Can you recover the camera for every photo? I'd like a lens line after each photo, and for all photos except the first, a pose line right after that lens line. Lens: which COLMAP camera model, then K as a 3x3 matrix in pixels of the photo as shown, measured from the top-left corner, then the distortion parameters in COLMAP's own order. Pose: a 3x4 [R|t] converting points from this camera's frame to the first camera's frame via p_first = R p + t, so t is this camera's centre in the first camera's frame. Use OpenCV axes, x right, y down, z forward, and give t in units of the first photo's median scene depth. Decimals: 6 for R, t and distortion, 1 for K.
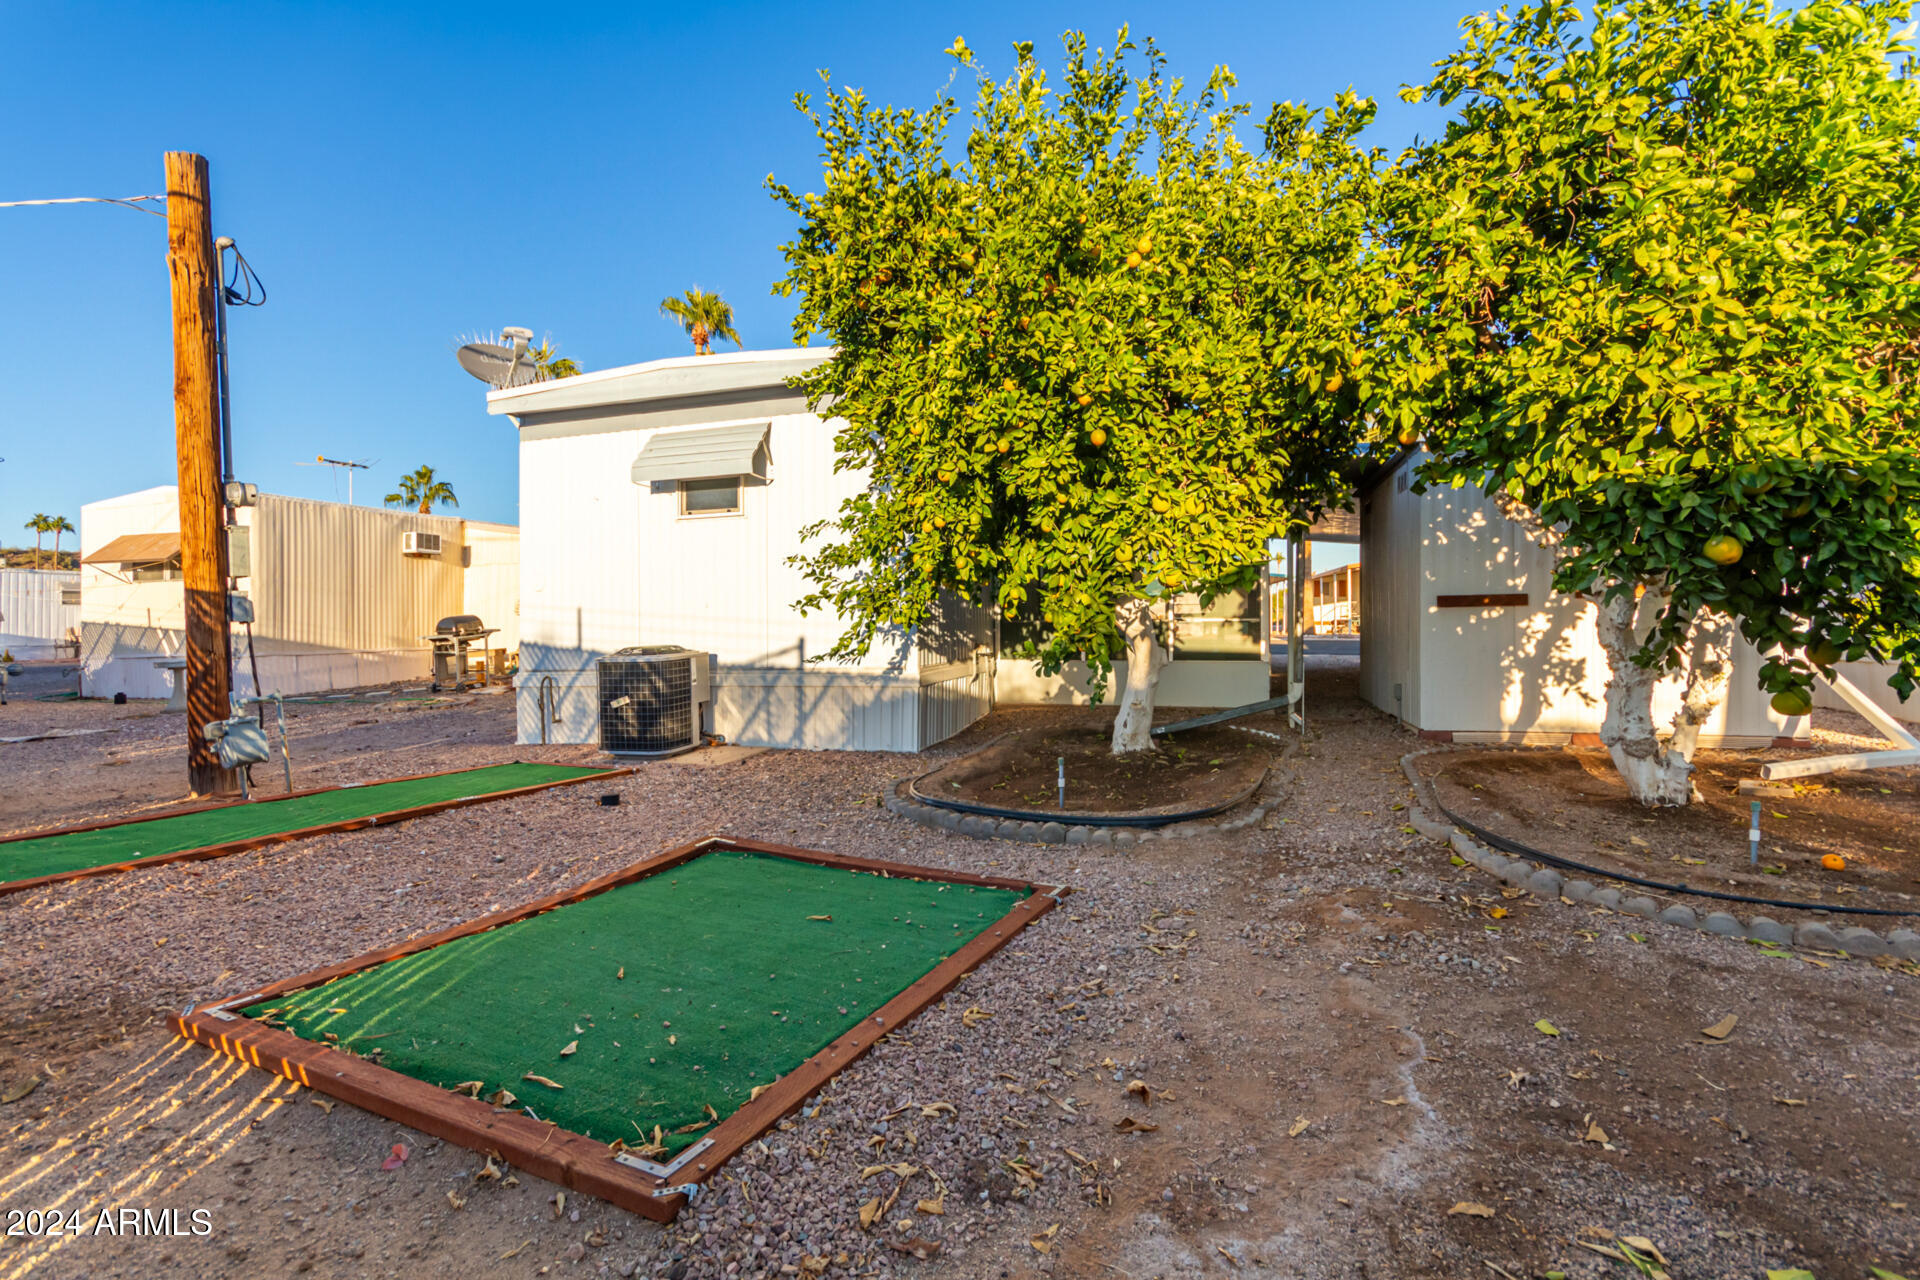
lens RADIAL K [[903.6, 0, 961.2], [0, 903.6, 650.1], [0, 0, 1]] dist [-0.001685, 0.007693]
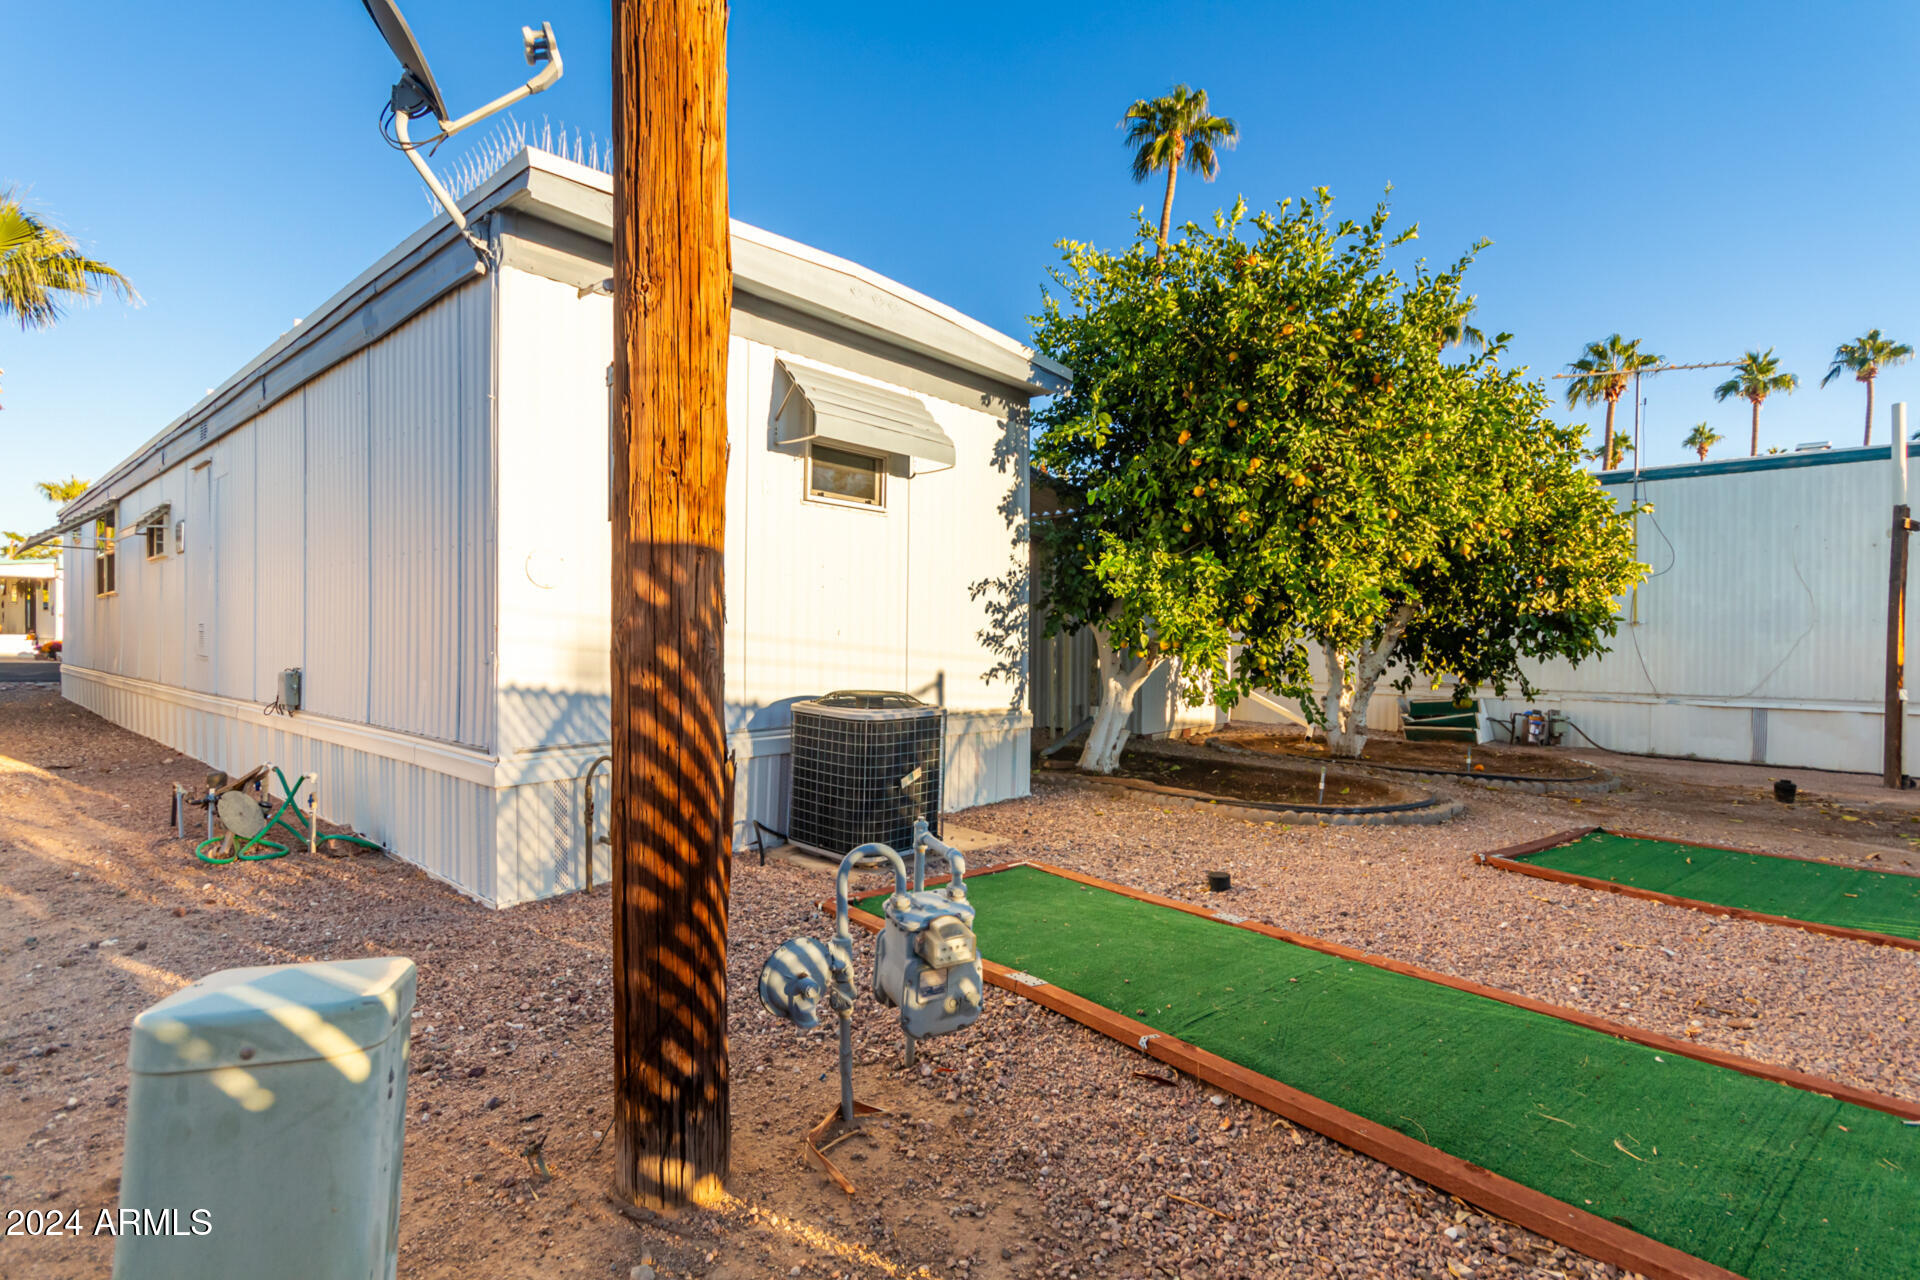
lens RADIAL K [[903.6, 0, 961.2], [0, 903.6, 650.1], [0, 0, 1]] dist [-0.001685, 0.007693]
pose [[0.371648, 0.001766, 0.928372, -0.907394], [-0.004394, 0.999990, -0.000143, -0.038116], [-0.928363, -0.004026, 0.371652, 0.678452]]
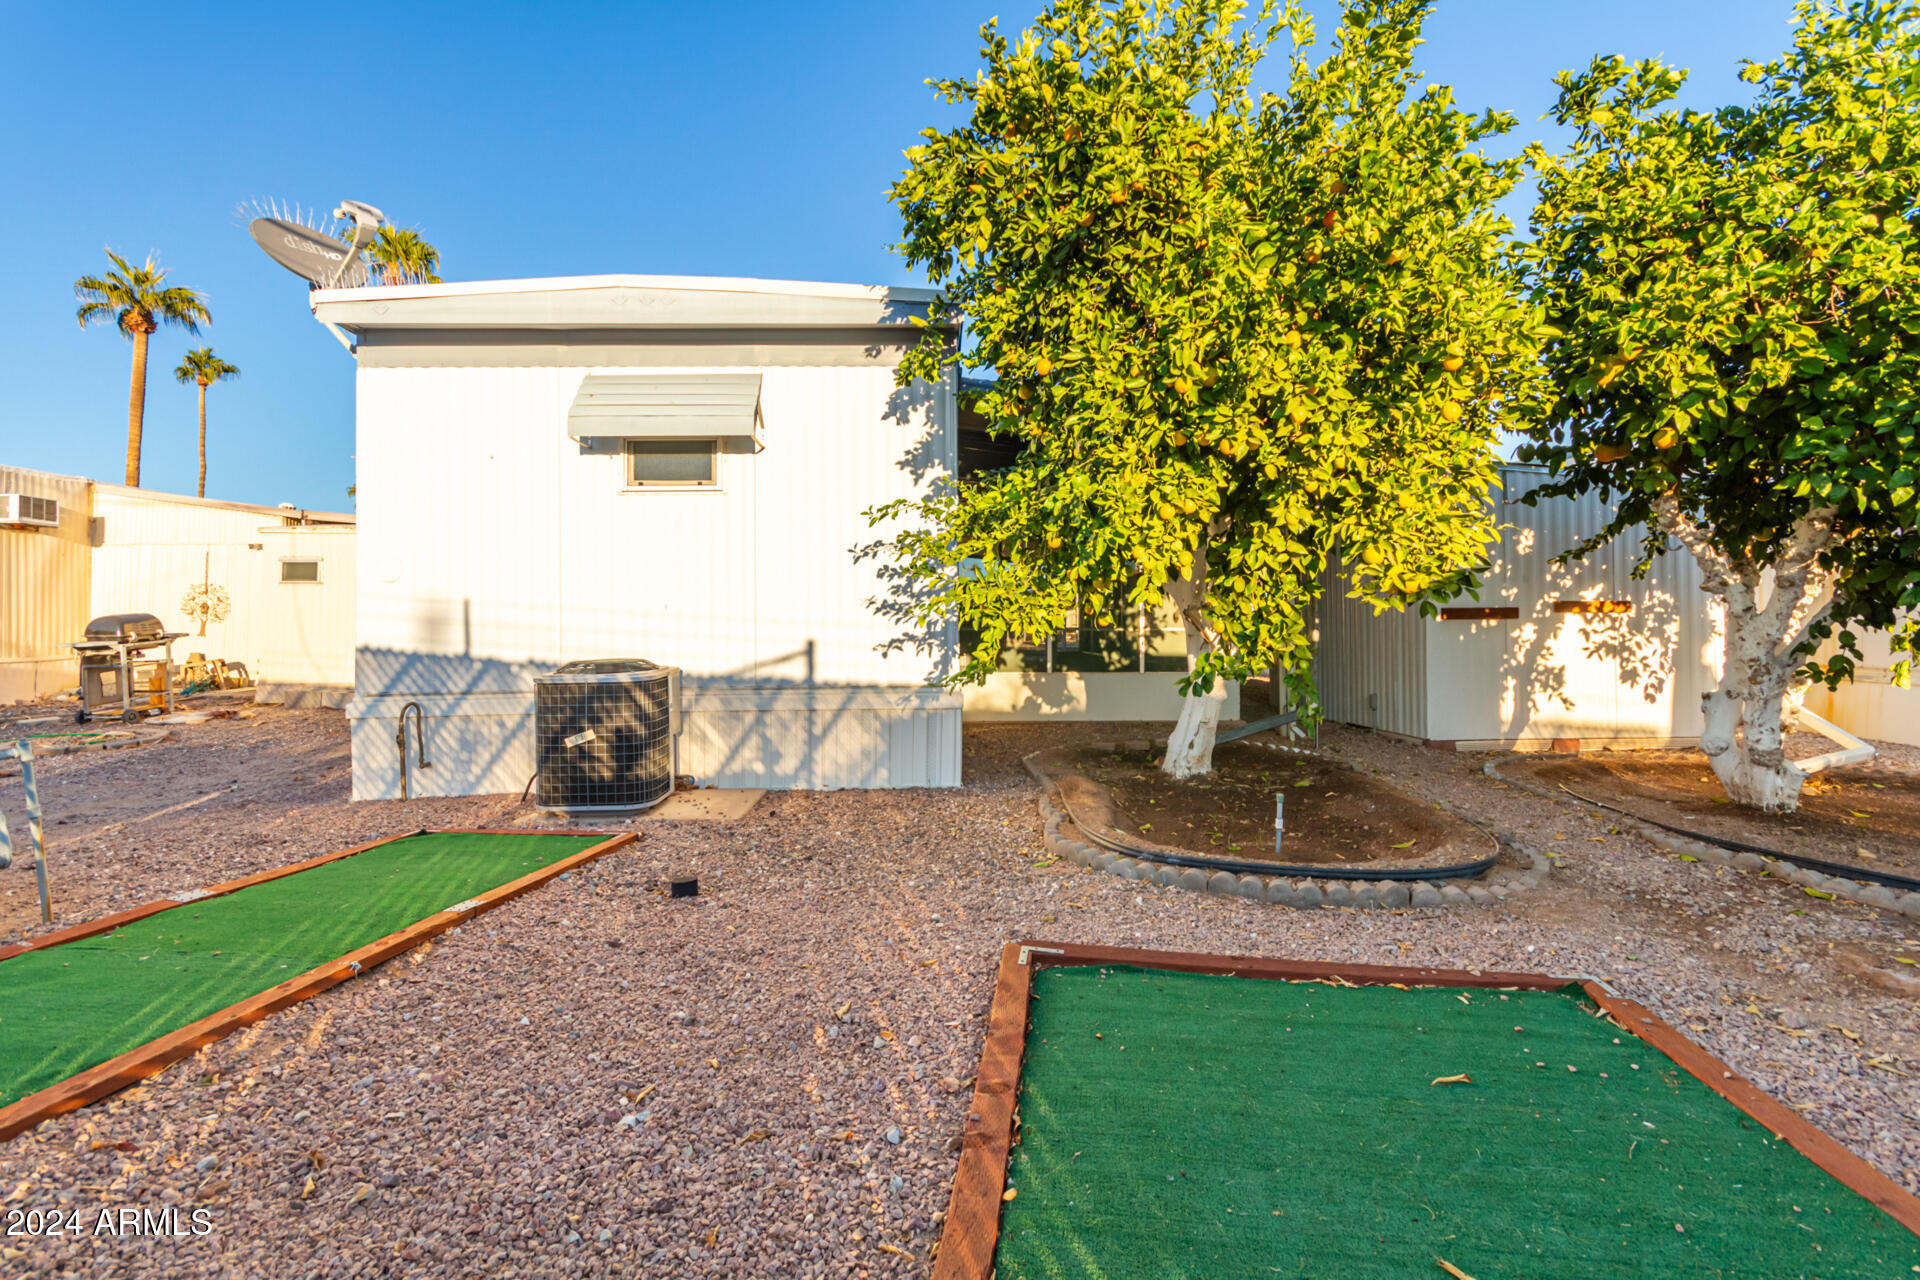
lens RADIAL K [[903.6, 0, 961.2], [0, 903.6, 650.1], [0, 0, 1]] dist [-0.001685, 0.007693]
pose [[0.946264, -0.003591, 0.323376, -0.300718], [0.004497, 0.999988, -0.002053, -0.009708], [-0.323365, 0.003397, 0.946268, 0.204963]]
